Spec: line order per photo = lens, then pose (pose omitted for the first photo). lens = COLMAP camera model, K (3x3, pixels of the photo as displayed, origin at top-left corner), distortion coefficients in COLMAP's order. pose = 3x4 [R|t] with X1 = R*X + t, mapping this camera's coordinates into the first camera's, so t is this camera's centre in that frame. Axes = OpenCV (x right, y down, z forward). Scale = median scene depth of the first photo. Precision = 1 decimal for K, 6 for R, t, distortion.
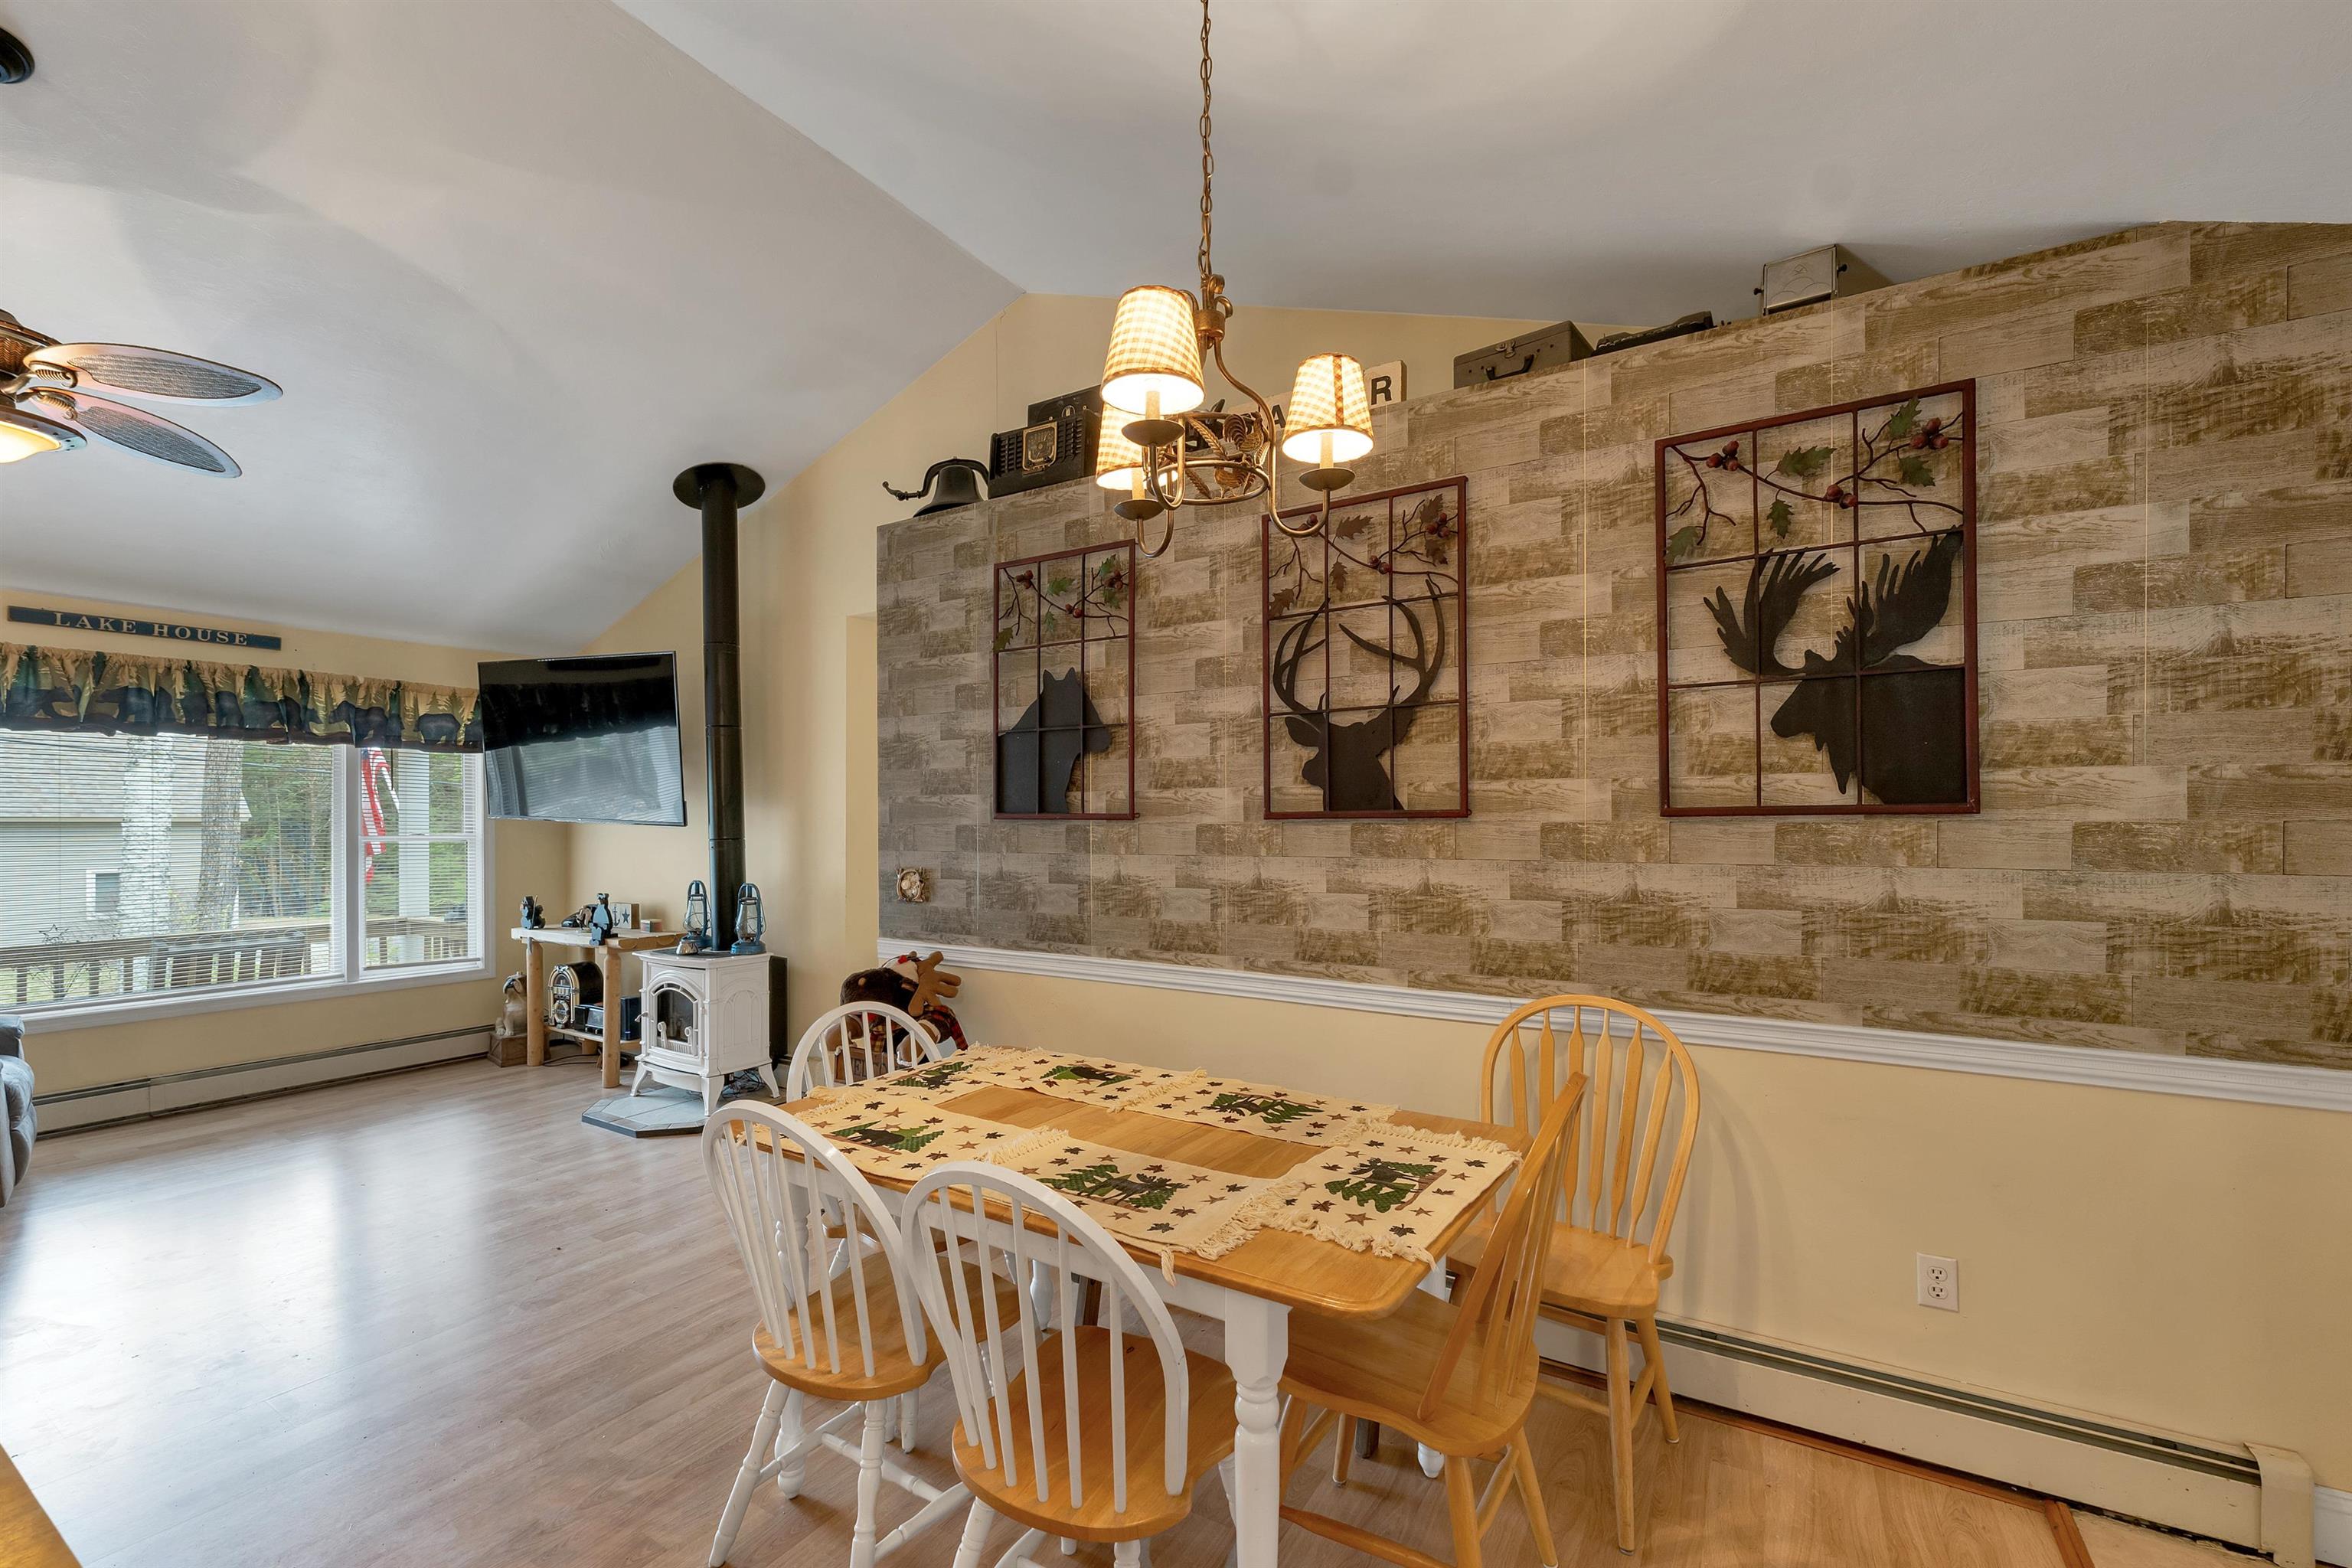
lens RADIAL K [[975.8, 0, 1179.6], [0, 975.8, 821.4], [0, 0, 1]] dist [-0.000006, -0.001024]
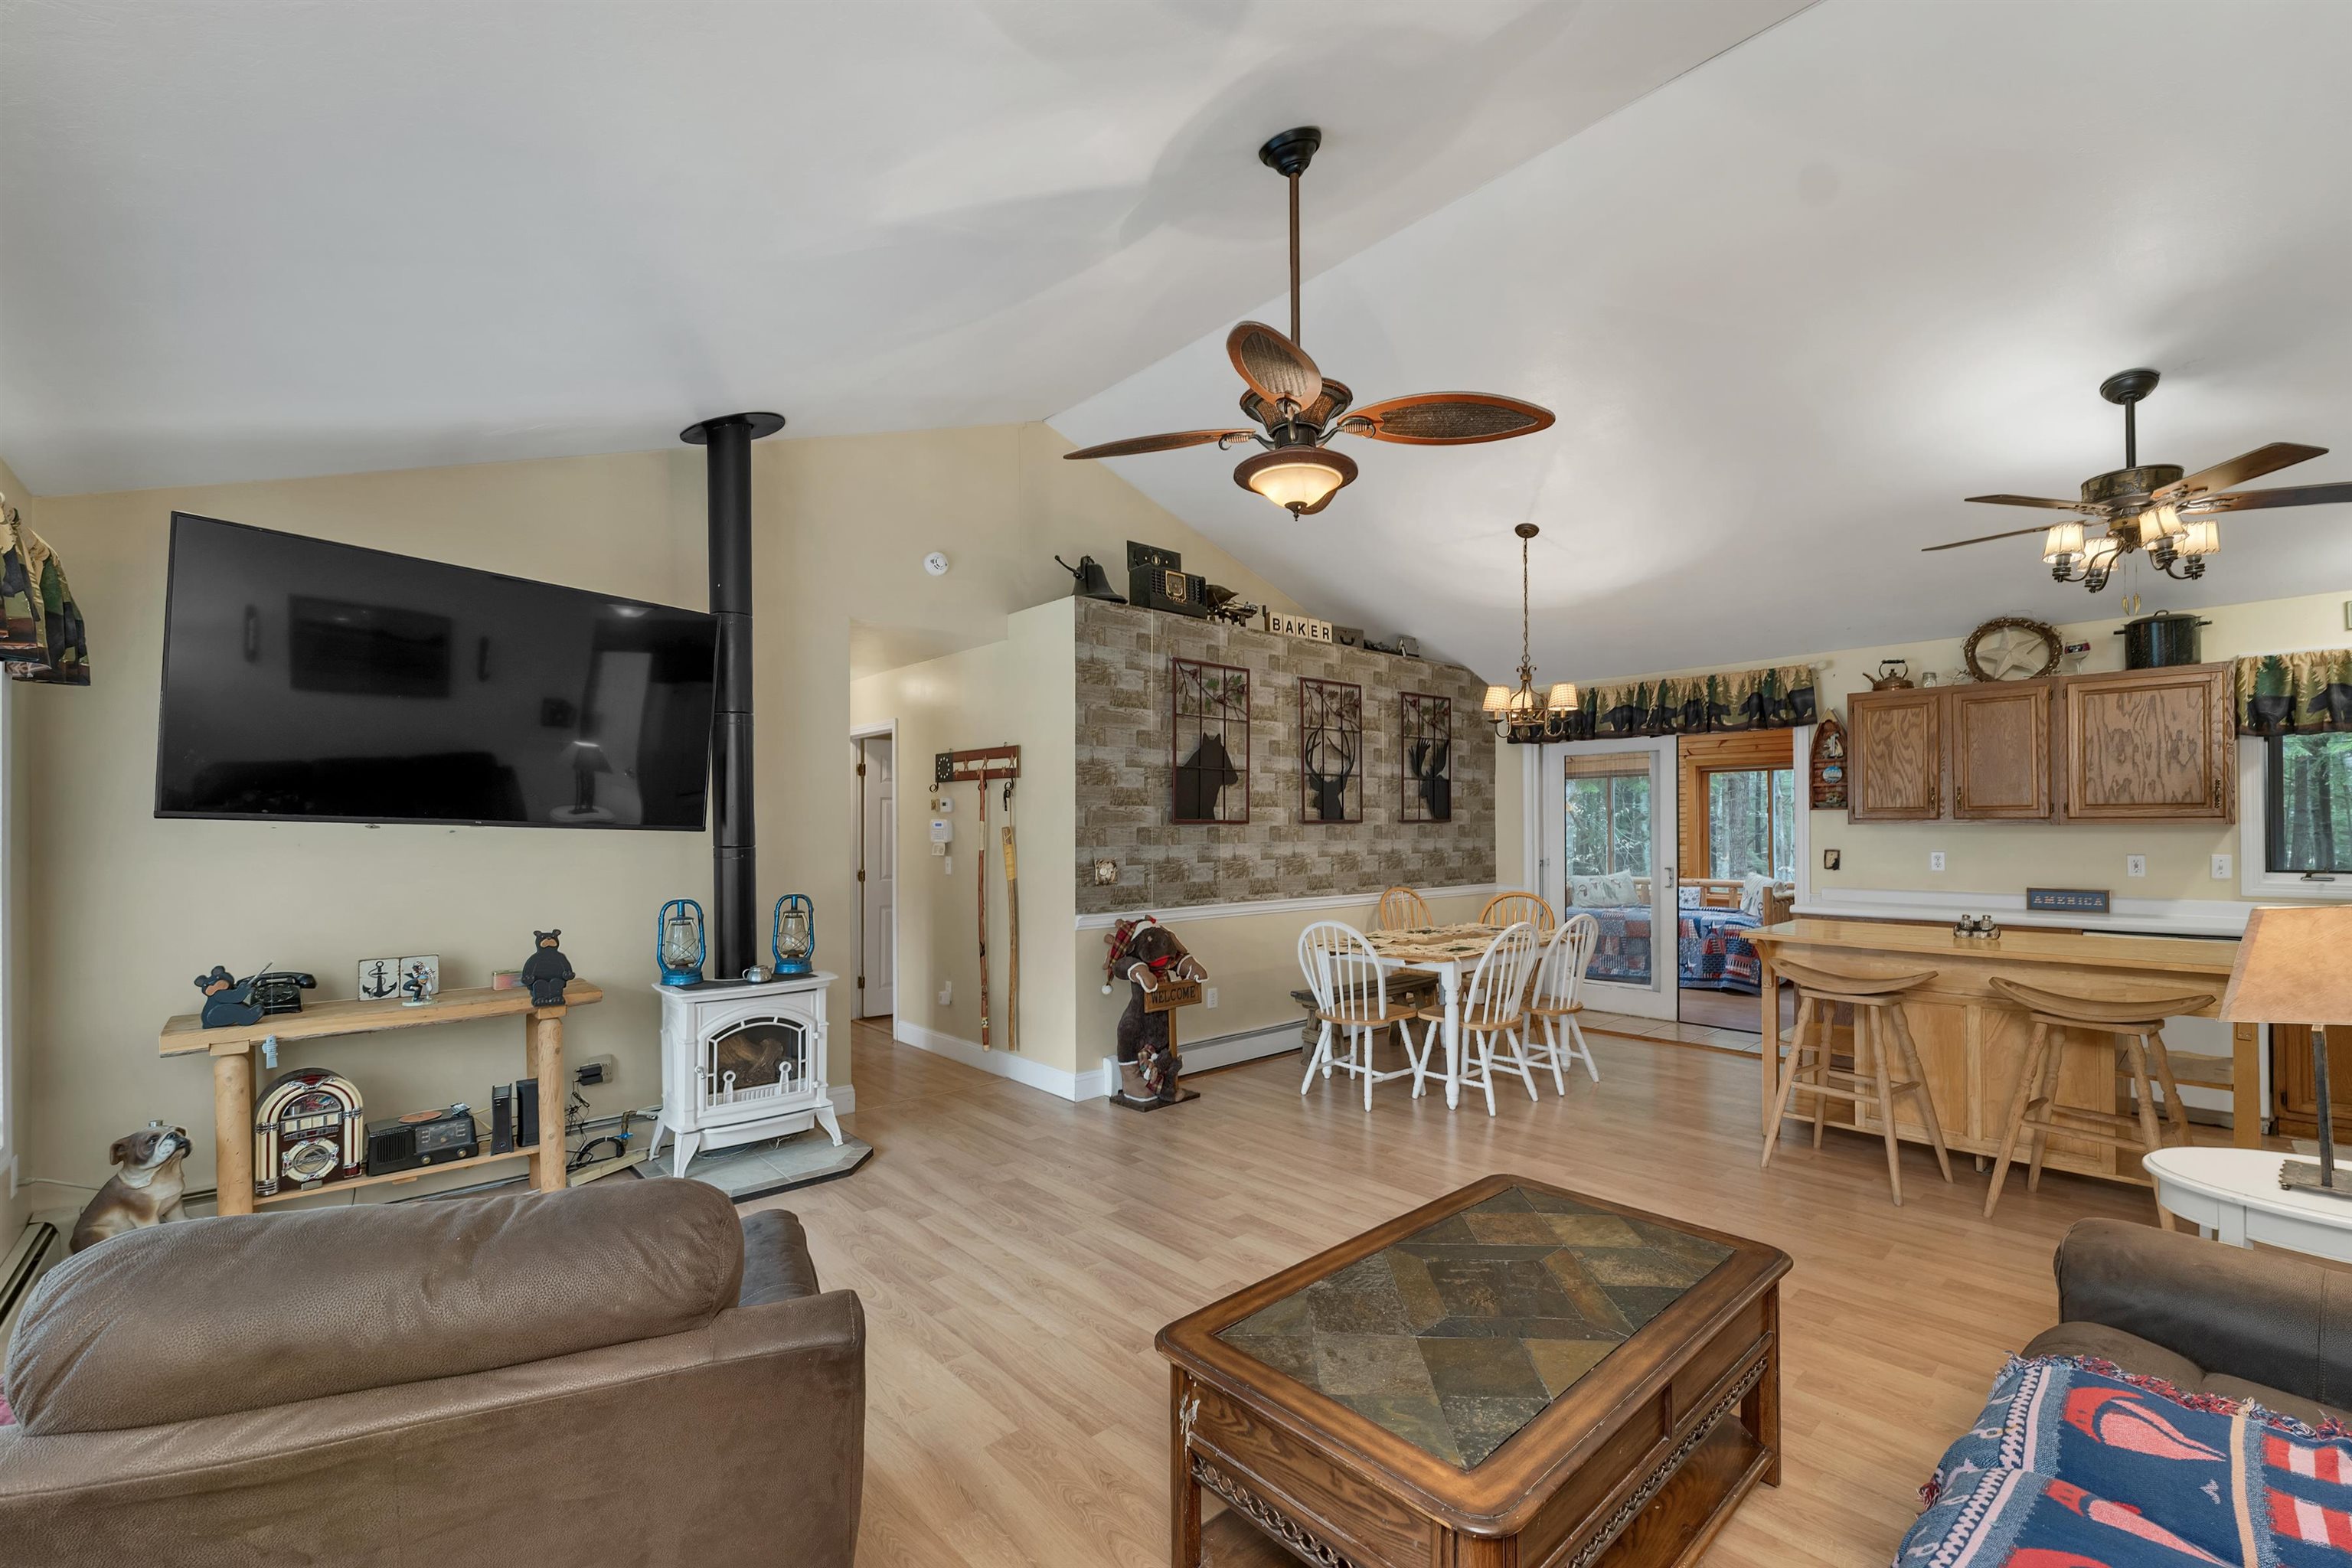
lens RADIAL K [[975.8, 0, 1173.1], [0, 975.8, 827.6], [0, 0, 1]] dist [-0.000006, -0.001024]
pose [[0.285499, 0.001011, 0.958378, -1.645612], [0.006652, 0.999973, -0.003037, 0.009513], [-0.958356, 0.007243, 0.285485, 0.558714]]
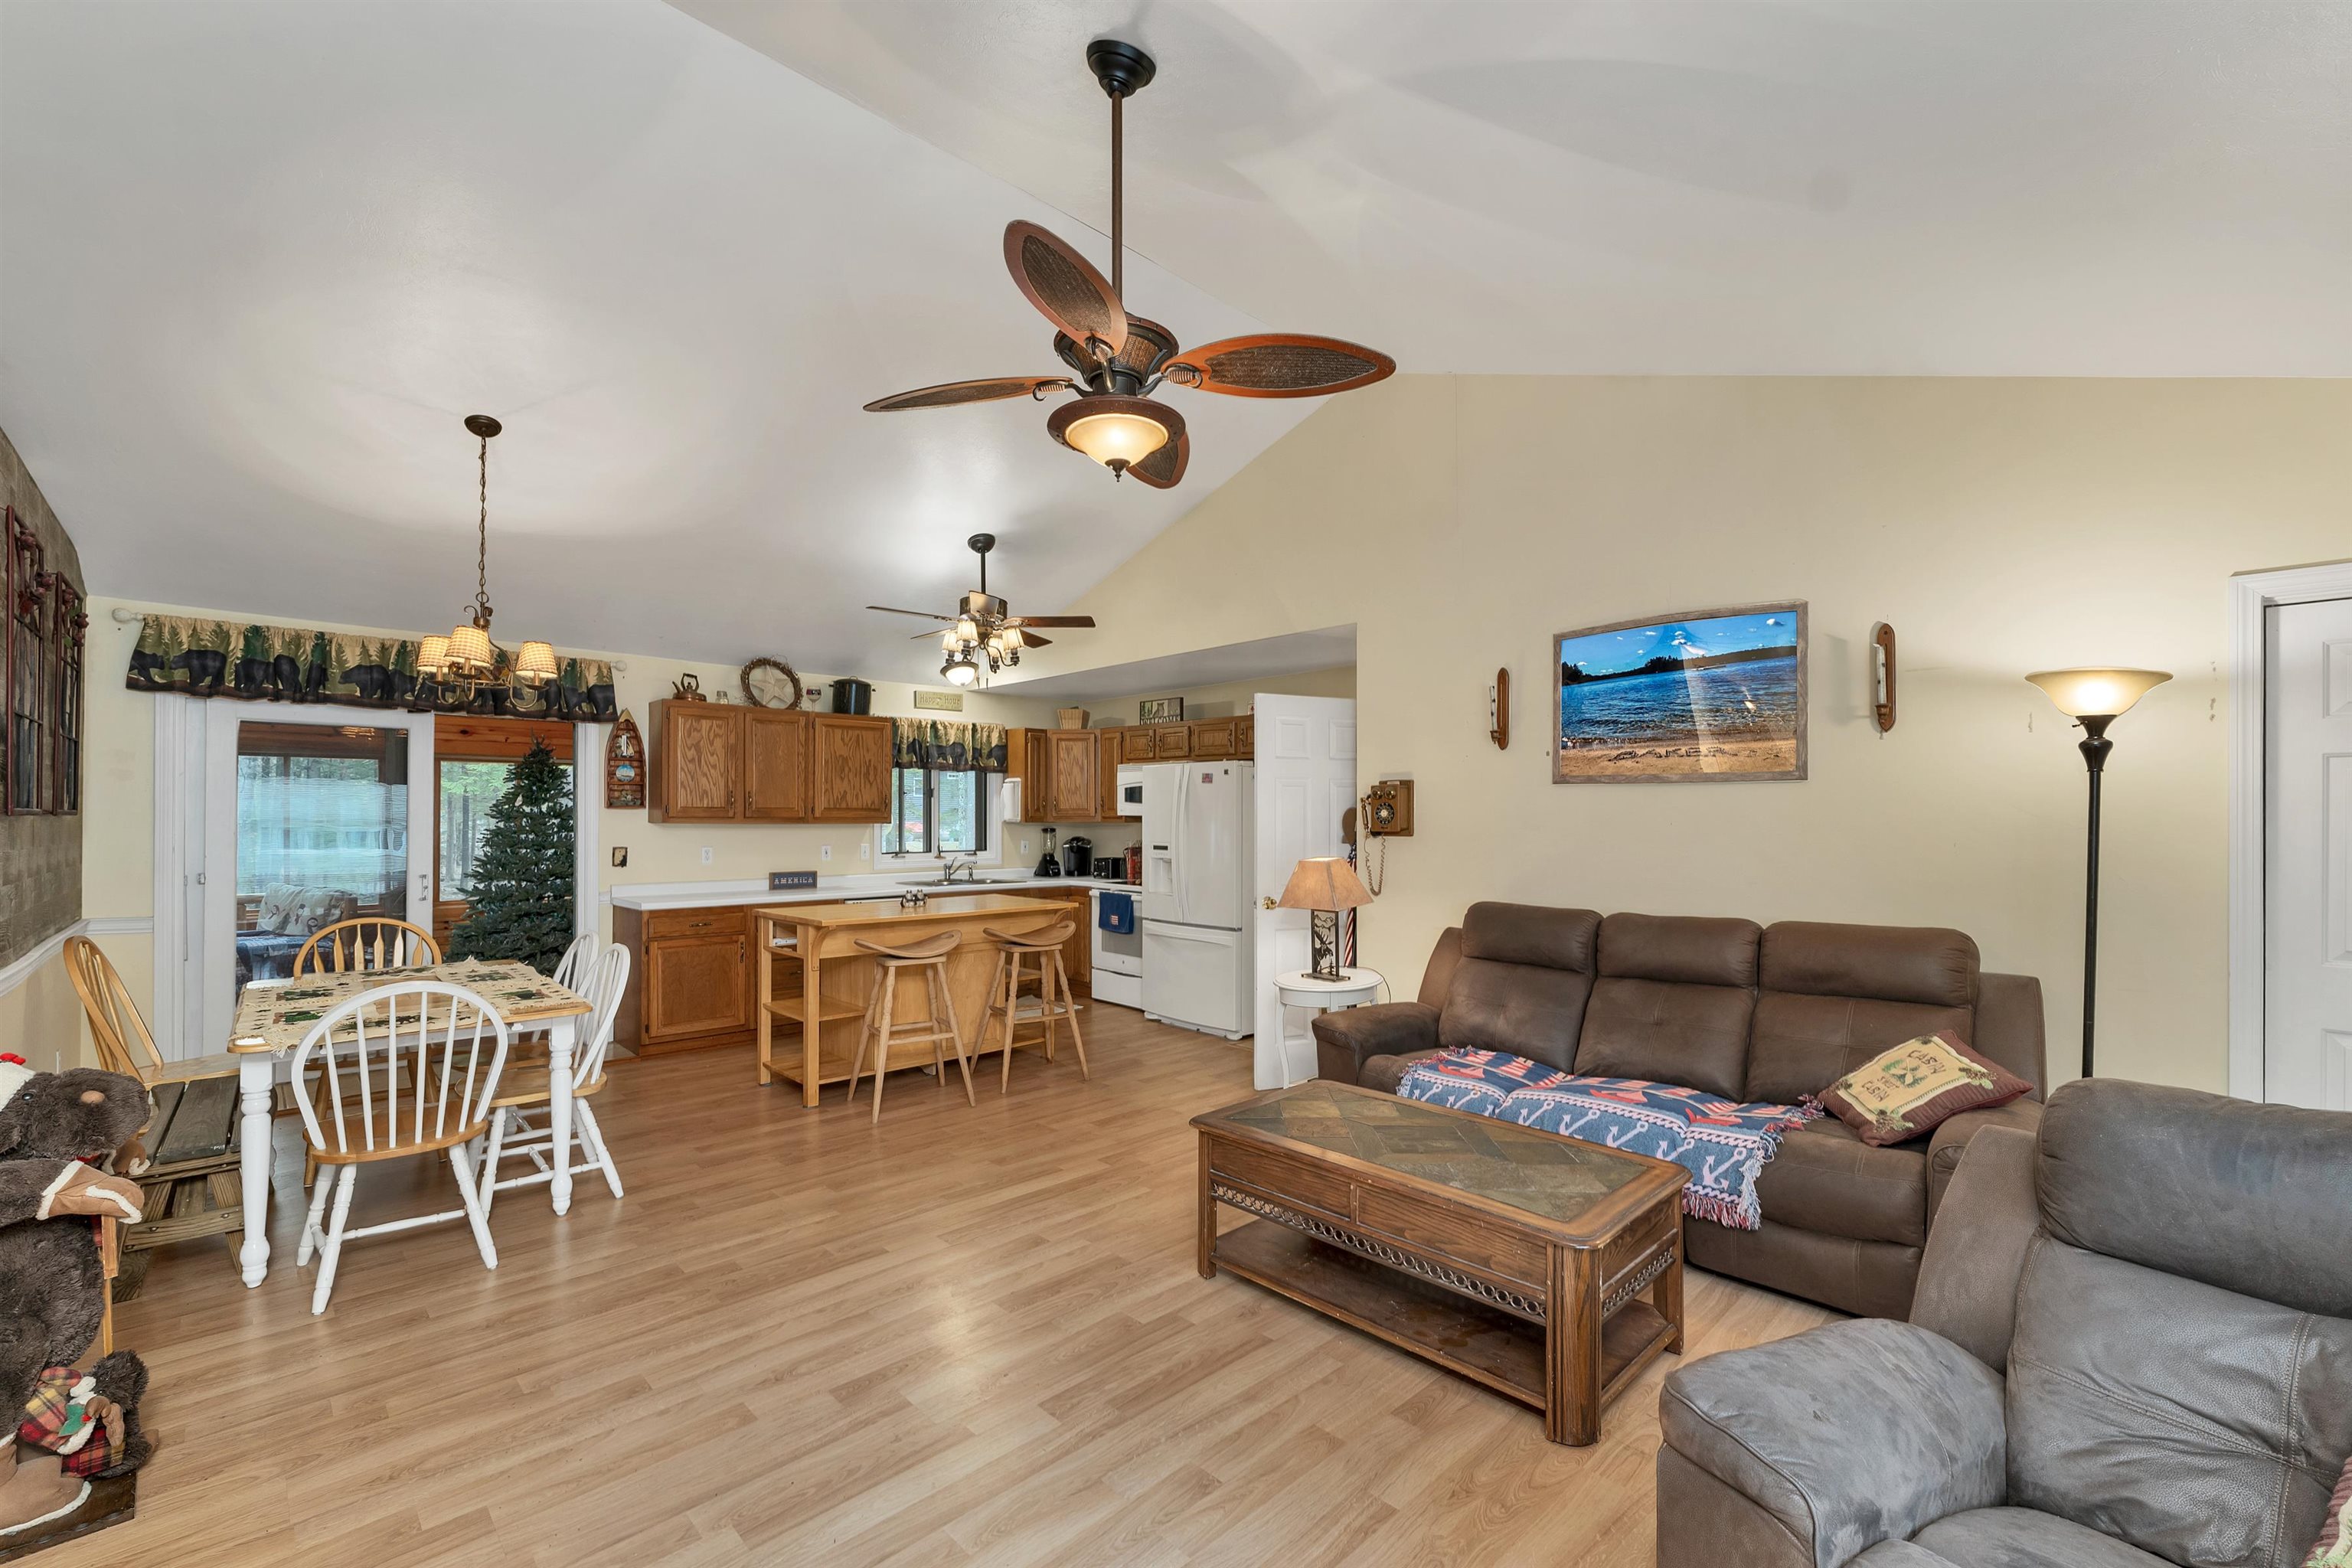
lens RADIAL K [[975.8, 0, 1172.3], [0, 975.8, 813.8], [0, 0, 1]] dist [-0.000006, -0.001024]
pose [[-0.966533, 0.005601, 0.256482, -1.075772], [0.004177, 0.999973, -0.006098, 0.005655], [-0.256510, -0.004822, -0.966530, 1.368431]]
